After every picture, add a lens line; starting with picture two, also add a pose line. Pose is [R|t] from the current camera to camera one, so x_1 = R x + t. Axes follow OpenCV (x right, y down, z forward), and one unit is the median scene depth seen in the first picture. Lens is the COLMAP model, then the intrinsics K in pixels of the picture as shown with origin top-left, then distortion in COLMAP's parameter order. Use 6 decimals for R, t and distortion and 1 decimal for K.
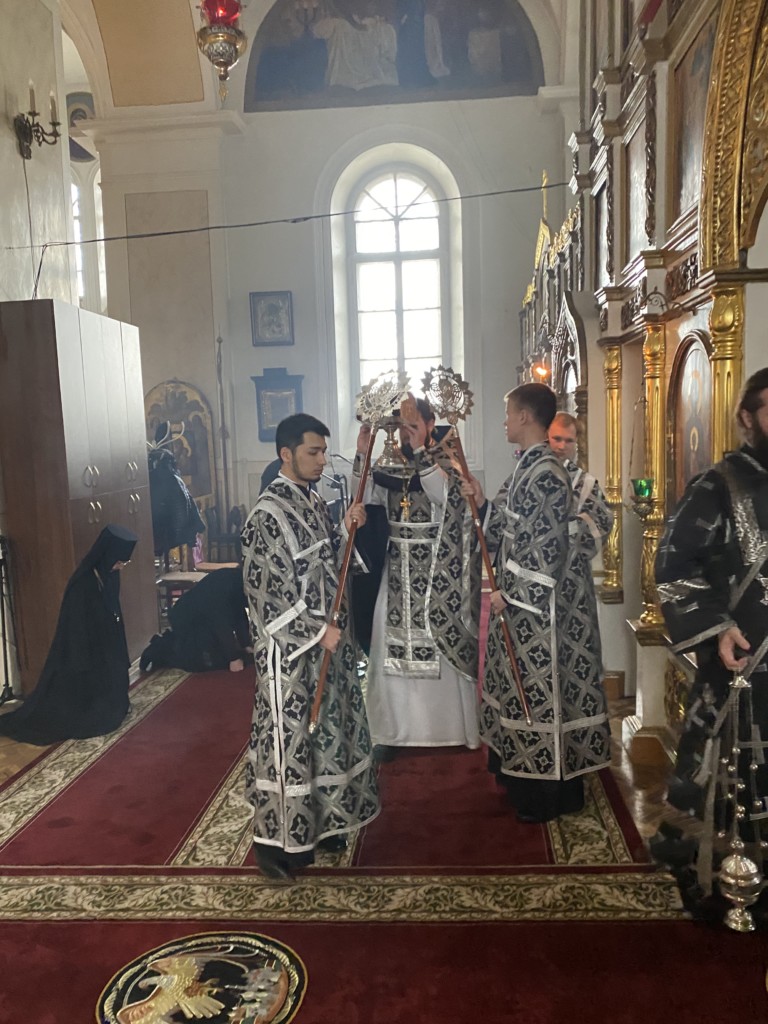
lens RADIAL K [[845.9, 0, 370.0], [0, 845.9, 525.1], [0, 0, 1]] dist [0.024015, -0.016586]
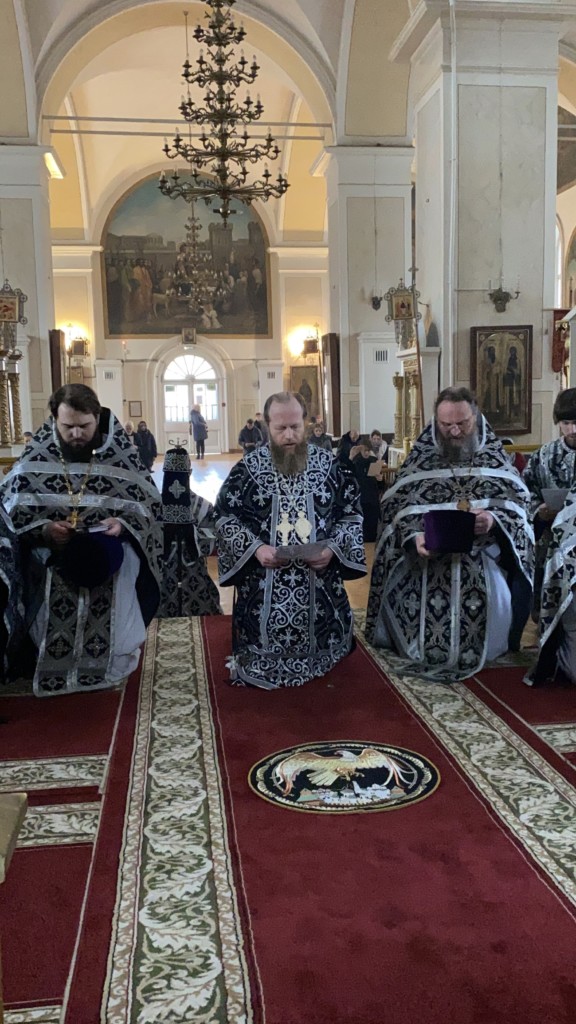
lens RADIAL K [[1005.4, 0, 305.8], [0, 1005.4, 506.3], [0, 0, 1]] dist [0.042079, 0.000000]
pose [[0.232393, 0.133670, -0.963393, 0.415152], [-0.093797, 0.988974, 0.114594, 0.035248], [0.968089, 0.063732, 0.242369, 0.274674]]
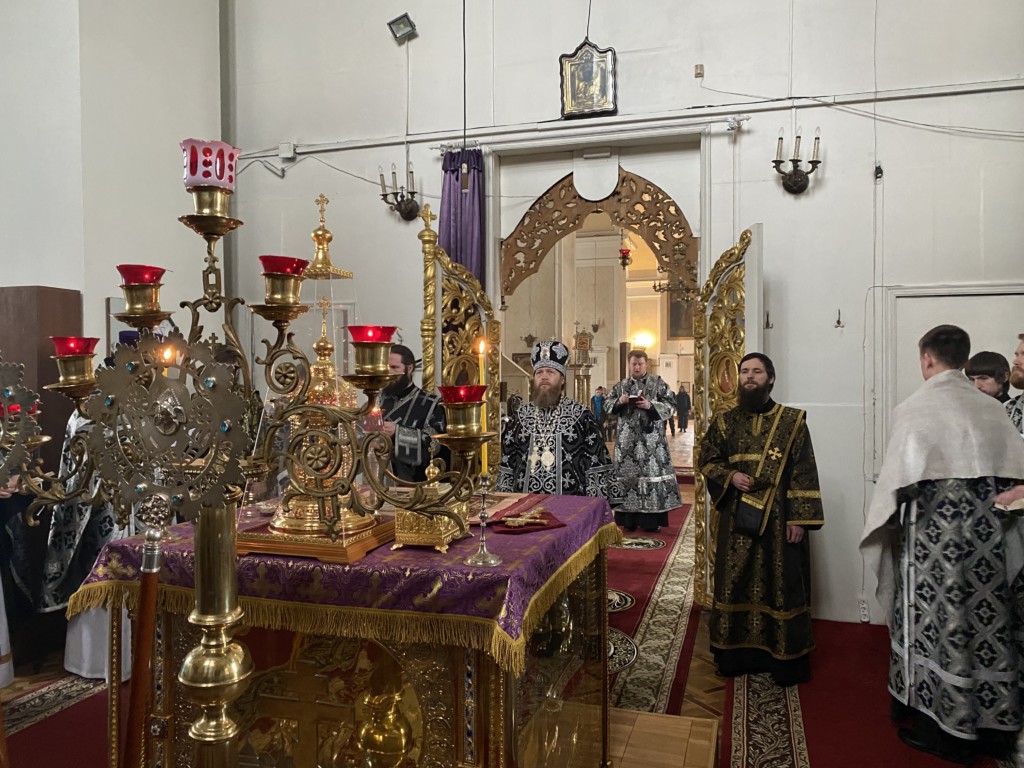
lens RADIAL K [[785.9, 0, 514.6], [0, 785.9, 392.6], [0, 0, 1]] dist [0.043012, -0.043946]
pose [[-0.187492, 0.059131, -0.980485, 1.242062], [-0.093184, 0.992614, 0.077681, -0.085227], [0.977836, 0.105930, -0.180597, 0.461171]]
